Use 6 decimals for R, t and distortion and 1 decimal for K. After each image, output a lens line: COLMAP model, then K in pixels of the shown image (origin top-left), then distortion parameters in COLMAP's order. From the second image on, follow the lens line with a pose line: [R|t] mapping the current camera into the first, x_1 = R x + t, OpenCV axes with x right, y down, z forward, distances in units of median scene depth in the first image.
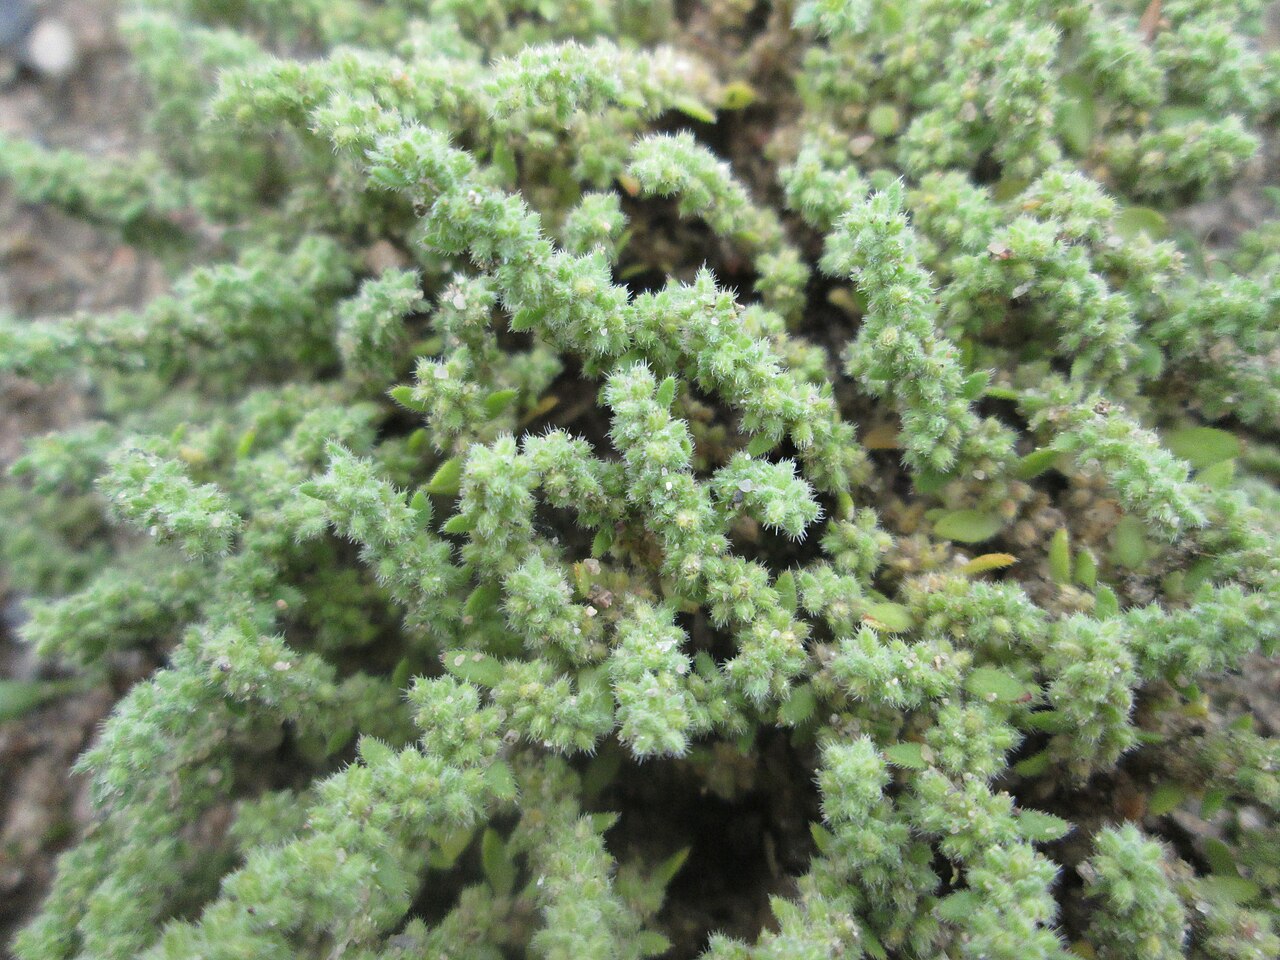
lens RADIAL K [[1018.4, 0, 659.3], [0, 1018.4, 477.0], [0, 0, 1]] dist [-0.031359, 0.004359]
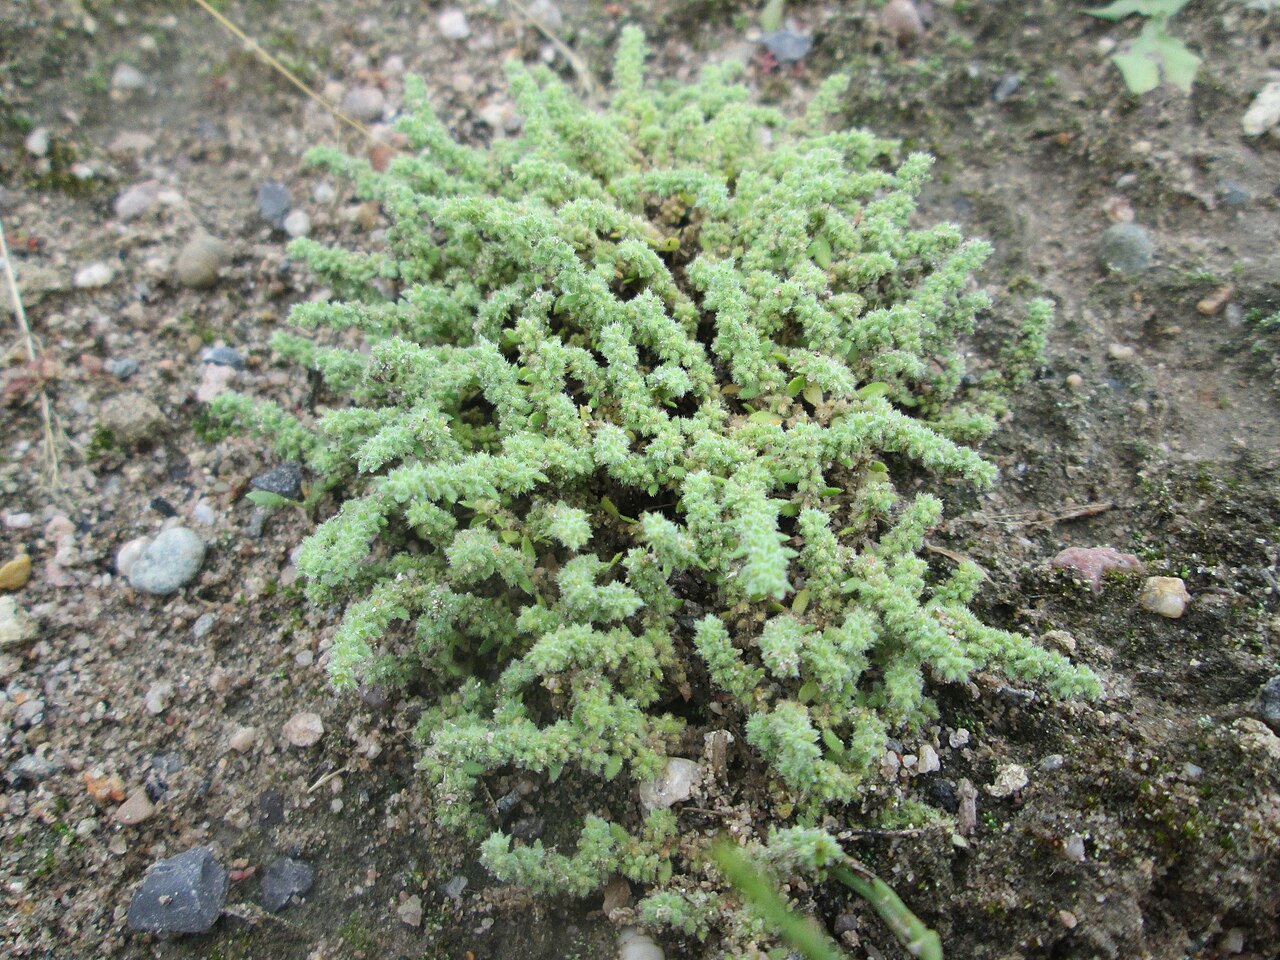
lens RADIAL K [[1018.4, 0, 659.3], [0, 1018.4, 477.0], [0, 0, 1]] dist [-0.031359, 0.004359]
pose [[0.997141, 0.072855, 0.020027, 0.053297], [-0.063495, 0.951645, -0.300566, 0.869836], [-0.040956, 0.298436, 0.953551, -1.044224]]
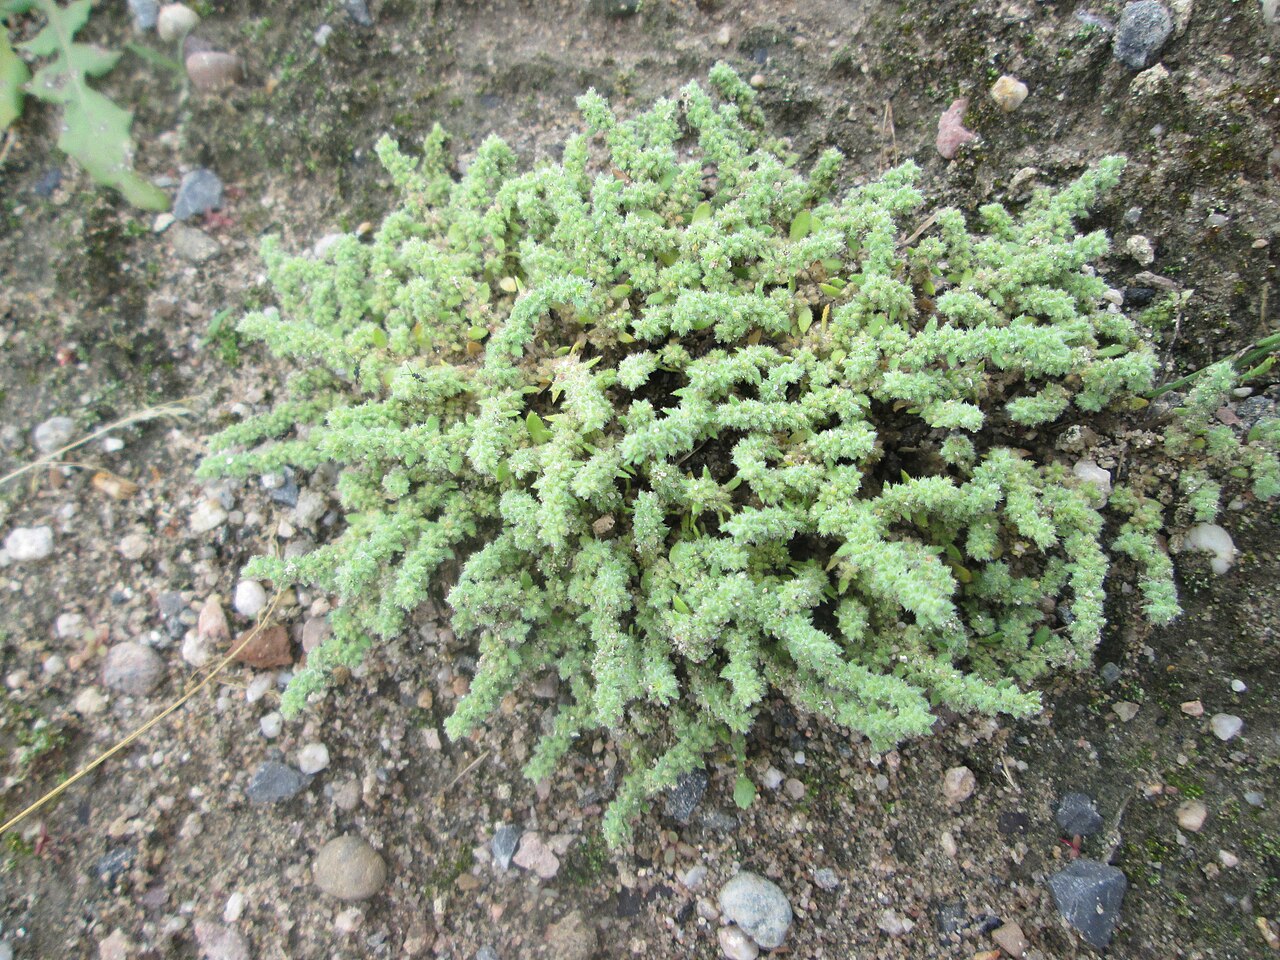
lens RADIAL K [[1006.2, 0, 640.0], [0, 1006.2, 480.0], [0, 0, 1]] dist [0.055091, -0.134083]
pose [[0.301853, -0.907008, 0.293633, -0.904534], [0.930475, 0.347359, 0.116441, -0.487624], [-0.207609, 0.238070, 0.948800, -1.154434]]
